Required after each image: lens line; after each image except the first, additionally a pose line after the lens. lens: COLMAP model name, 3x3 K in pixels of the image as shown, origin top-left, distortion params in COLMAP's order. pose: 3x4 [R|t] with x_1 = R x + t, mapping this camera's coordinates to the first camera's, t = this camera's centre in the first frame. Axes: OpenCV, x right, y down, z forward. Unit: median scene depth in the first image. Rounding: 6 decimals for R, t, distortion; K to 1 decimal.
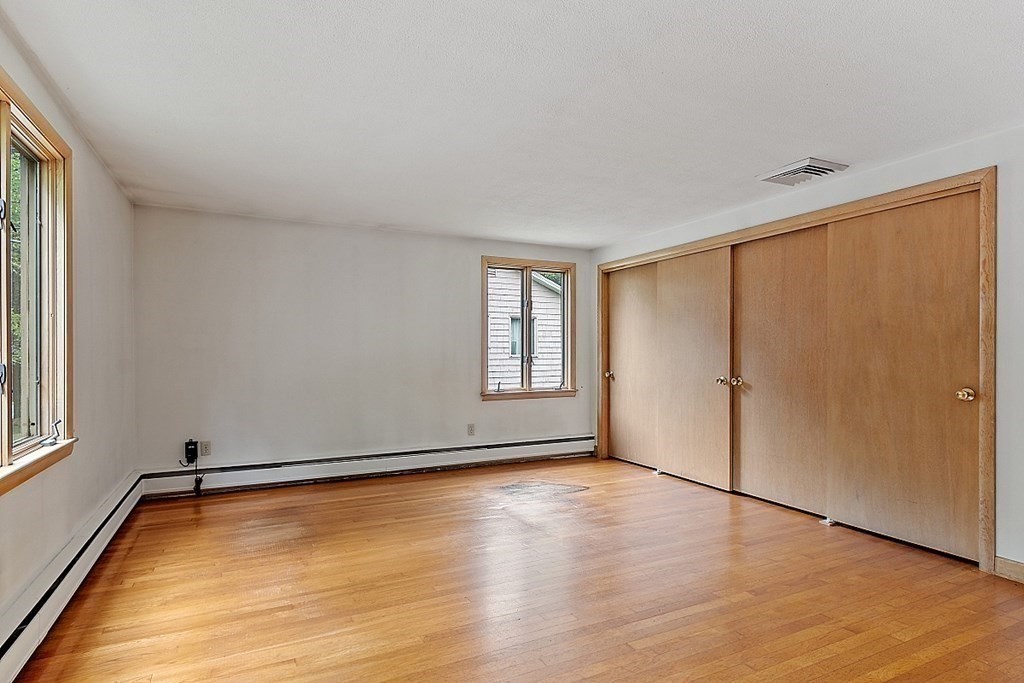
lens RADIAL K [[521.5, 0, 486.3], [0, 521.5, 354.8], [0, 0, 1]] dist [-0.005377, 0.000323]
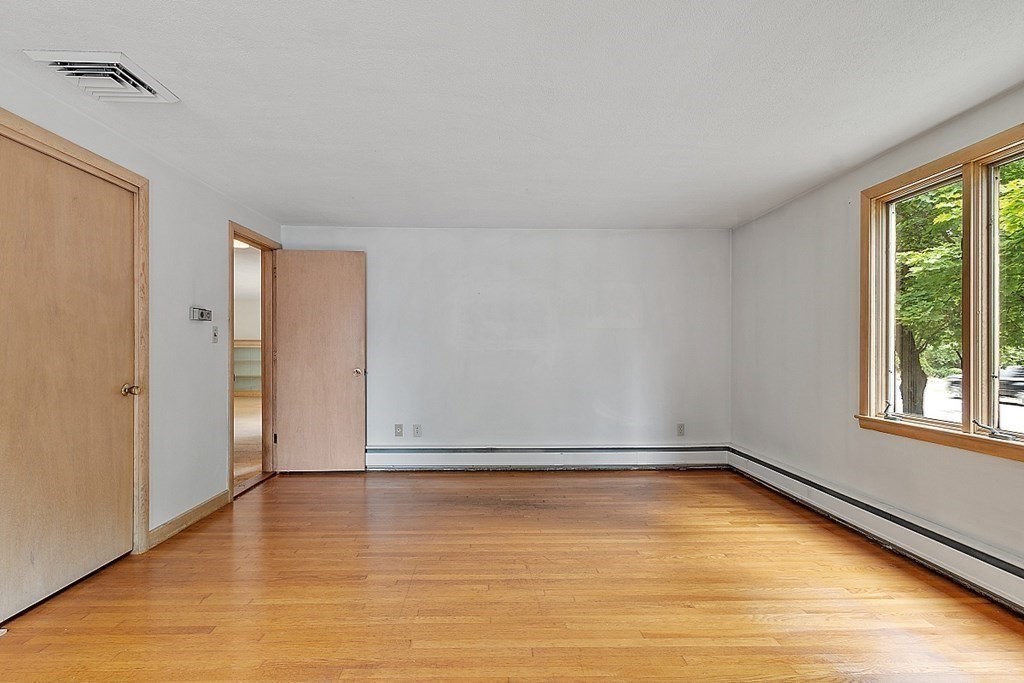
lens RADIAL K [[474.4, 0, 509.6], [0, 474.4, 347.8], [0, 0, 1]] dist [0.001071, -0.000307]
pose [[-0.916797, 0.001428, 0.399352, -0.086604], [0.001037, 0.999999, -0.001195, -0.002922], [-0.399353, -0.000682, -0.916797, 1.069755]]
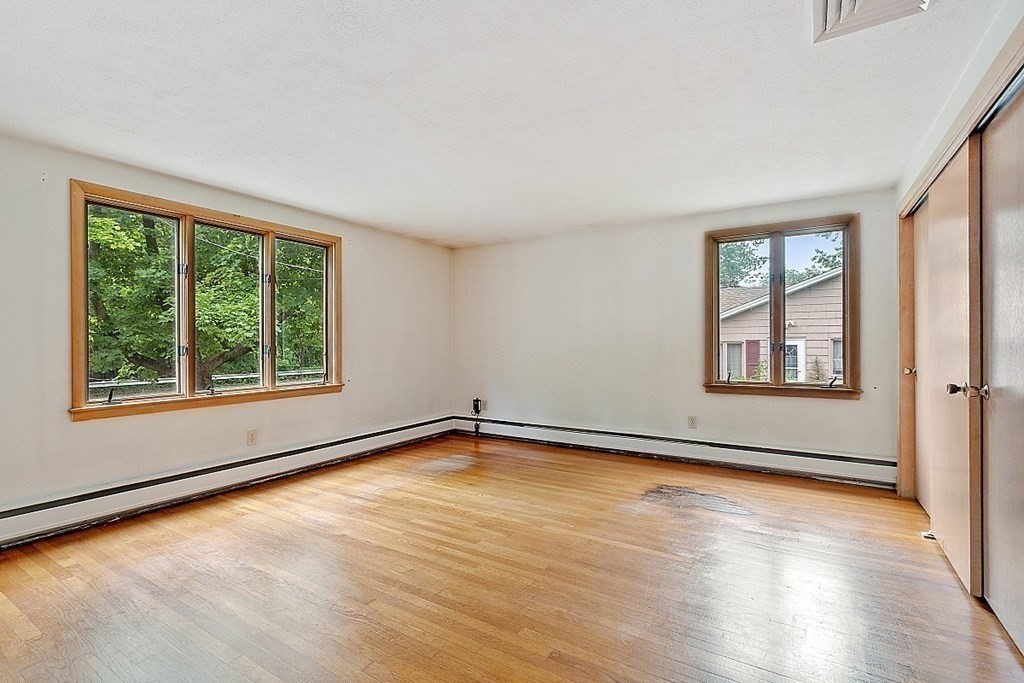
lens RADIAL K [[474.4, 0, 511.3], [0, 474.4, 343.7], [0, 0, 1]] dist [0.001071, -0.000307]
pose [[0.530445, 0.001453, -0.847718, 0.647596], [0.000367, 0.999998, 0.001943, 0.003741], [0.847719, -0.001342, 0.530444, 0.360471]]
